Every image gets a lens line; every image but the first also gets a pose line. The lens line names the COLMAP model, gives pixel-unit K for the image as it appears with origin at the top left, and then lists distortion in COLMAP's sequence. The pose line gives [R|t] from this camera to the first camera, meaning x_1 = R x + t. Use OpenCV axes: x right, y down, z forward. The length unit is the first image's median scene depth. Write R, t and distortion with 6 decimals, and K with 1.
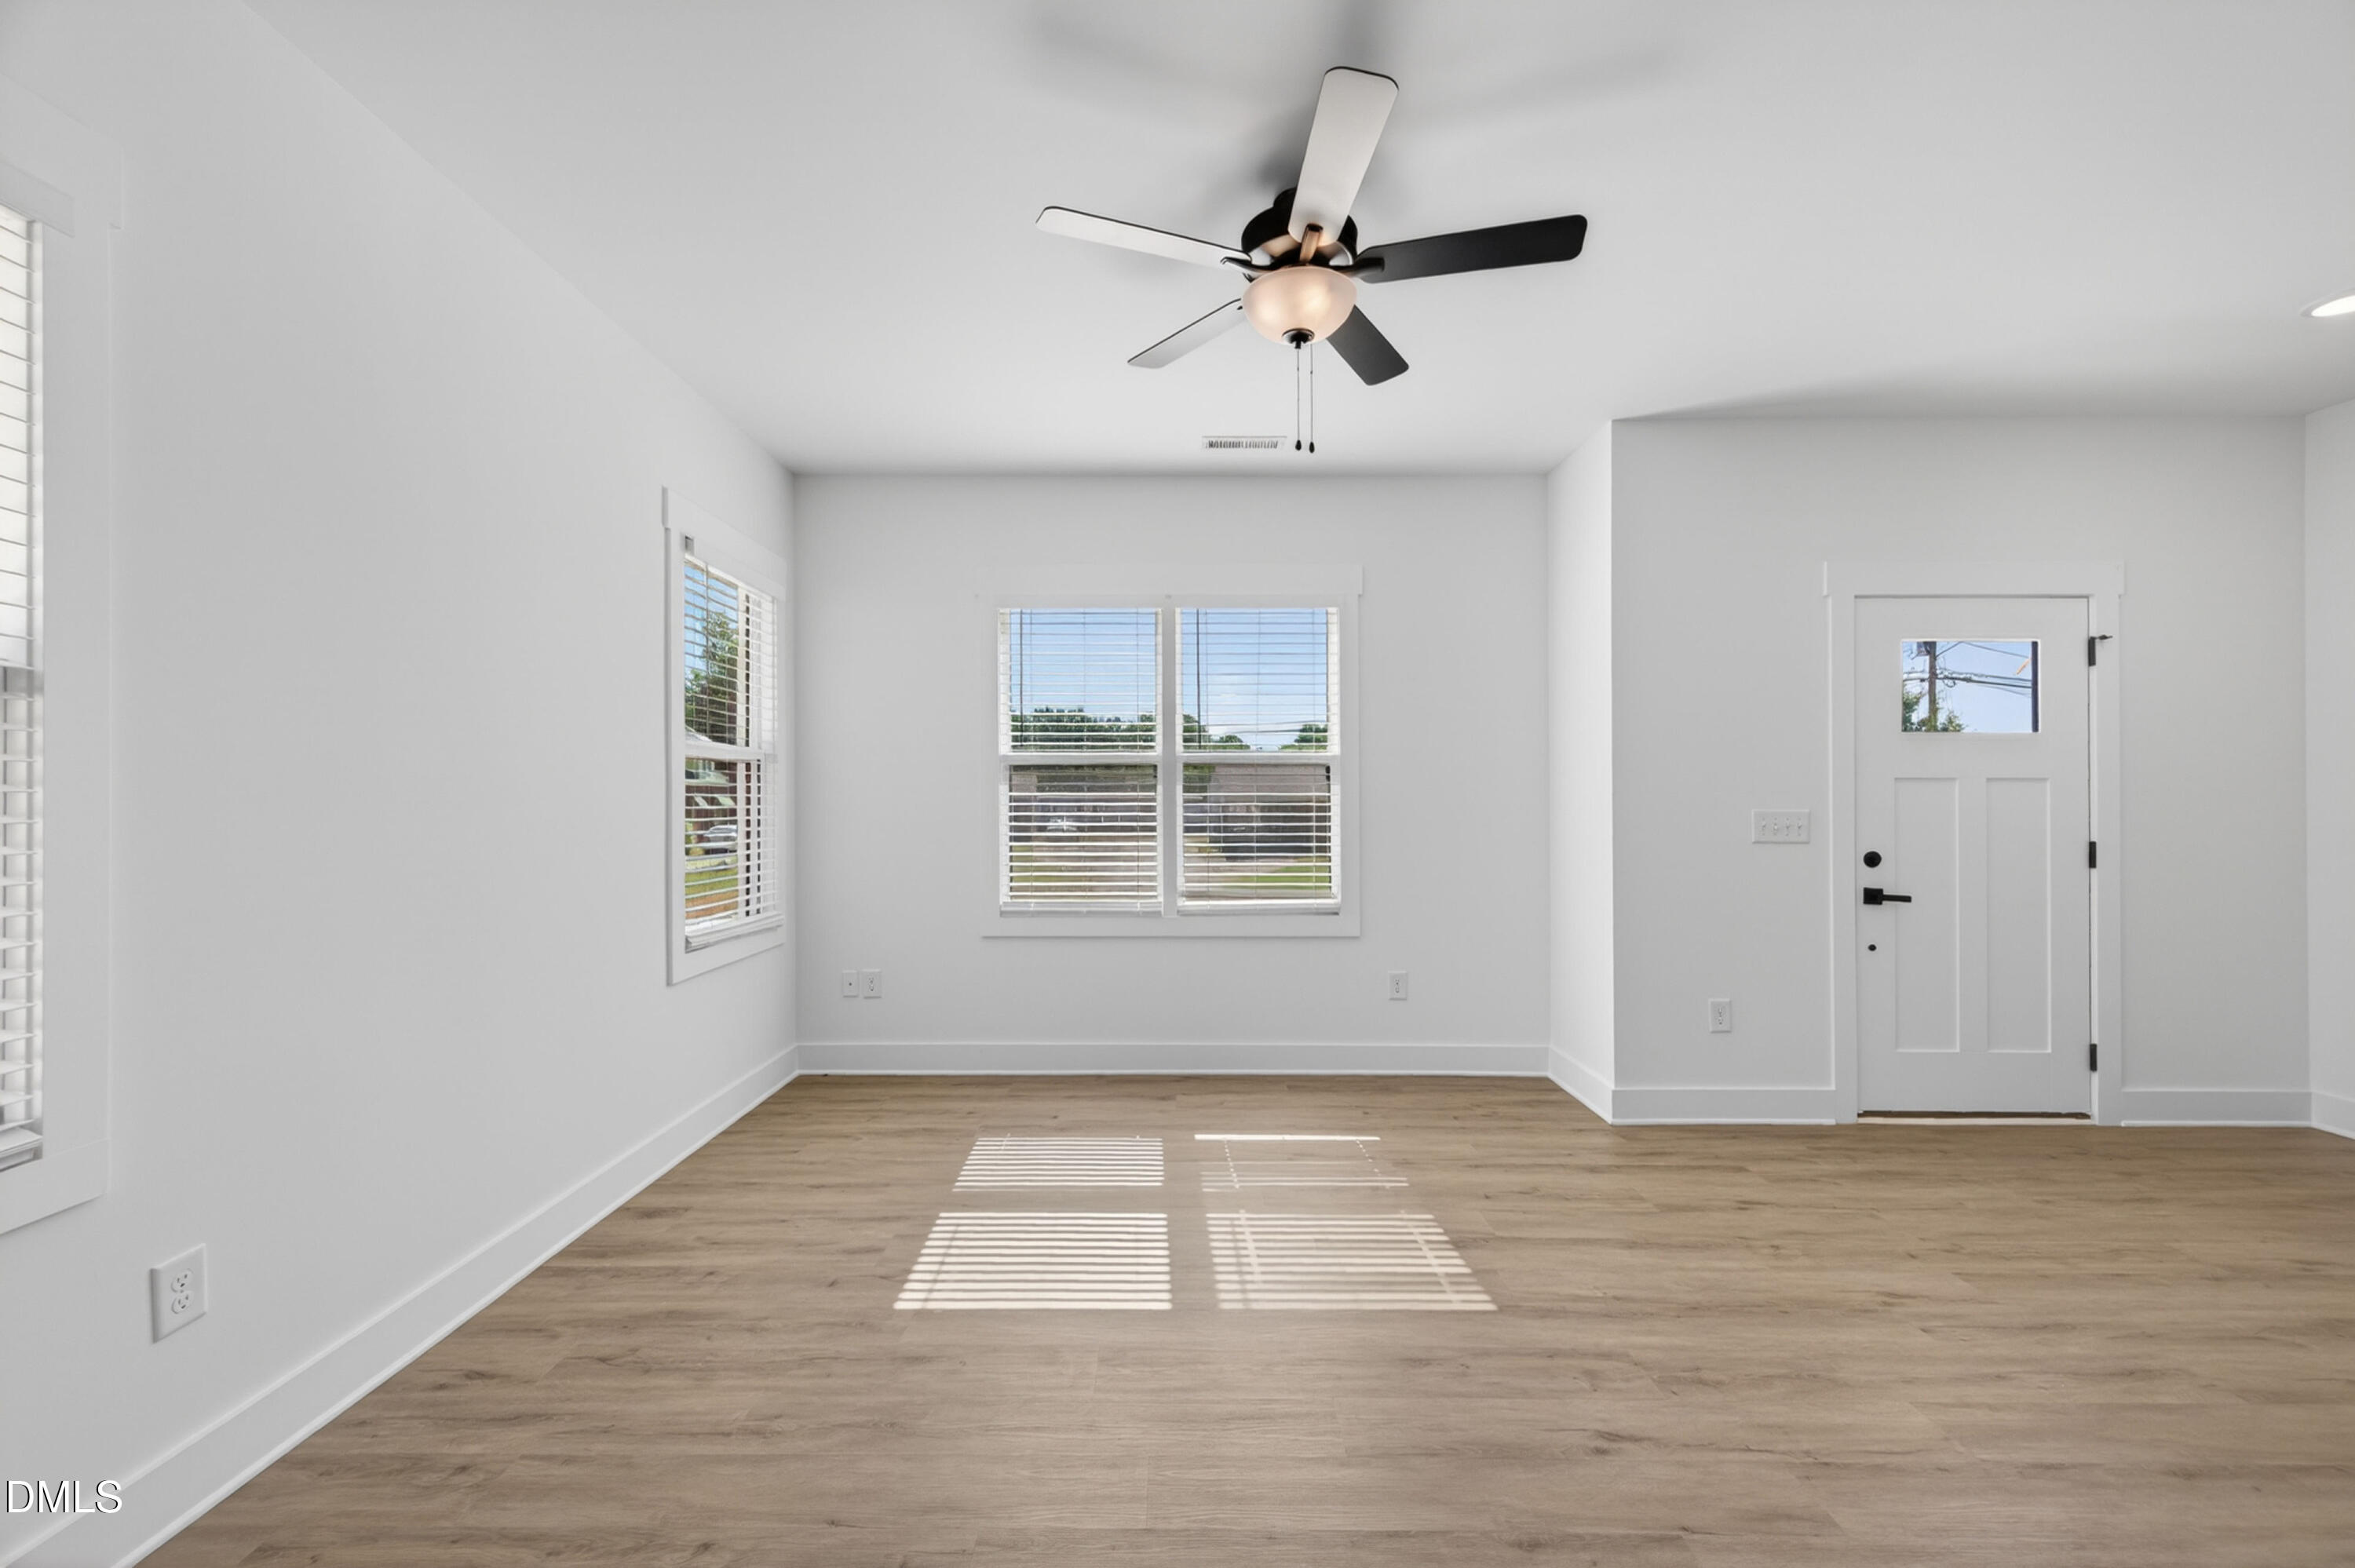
lens RADIAL K [[942.5, 0, 1158.9], [0, 942.5, 786.5], [0, 0, 1]] dist [0.001251, -0.000329]
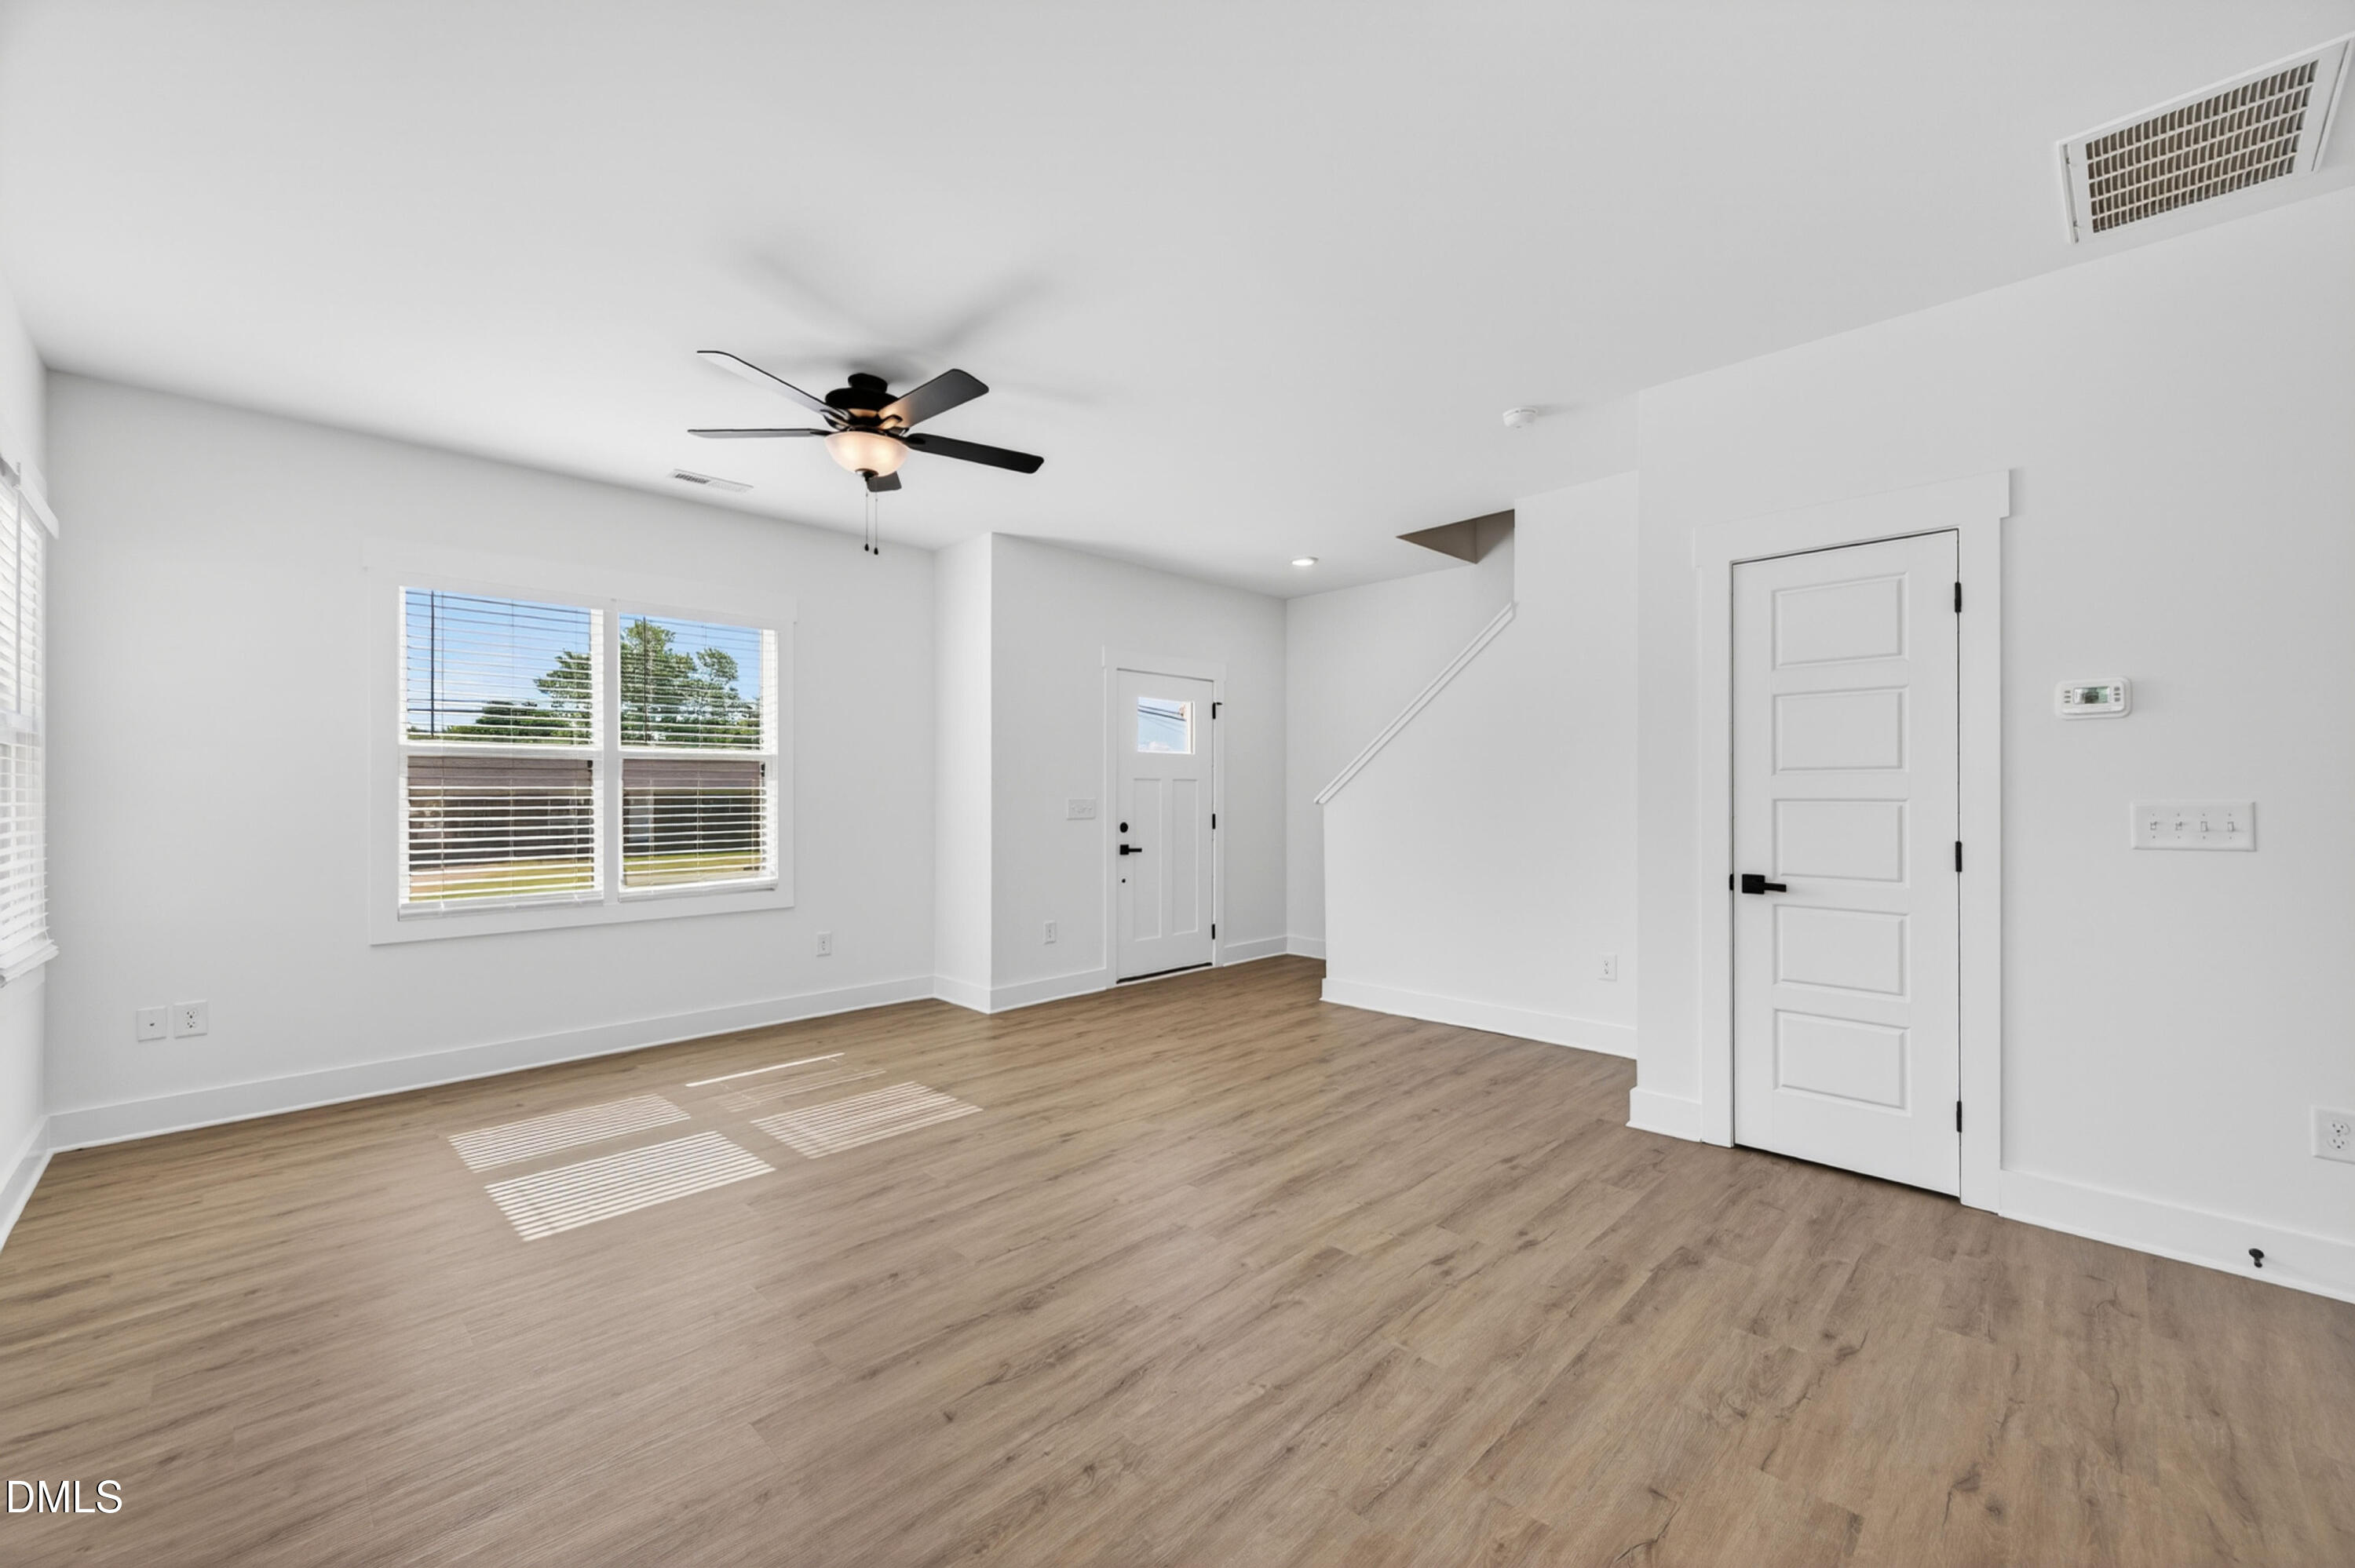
lens RADIAL K [[926.1, 0, 1182.9], [0, 926.1, 791.5], [0, 0, 1]] dist [0.002722, -0.000085]
pose [[0.701092, -0.001524, 0.713070, -0.349426], [-0.006432, 0.999944, 0.008462, -0.001056], [-0.713042, -0.010520, 0.701042, -0.227630]]
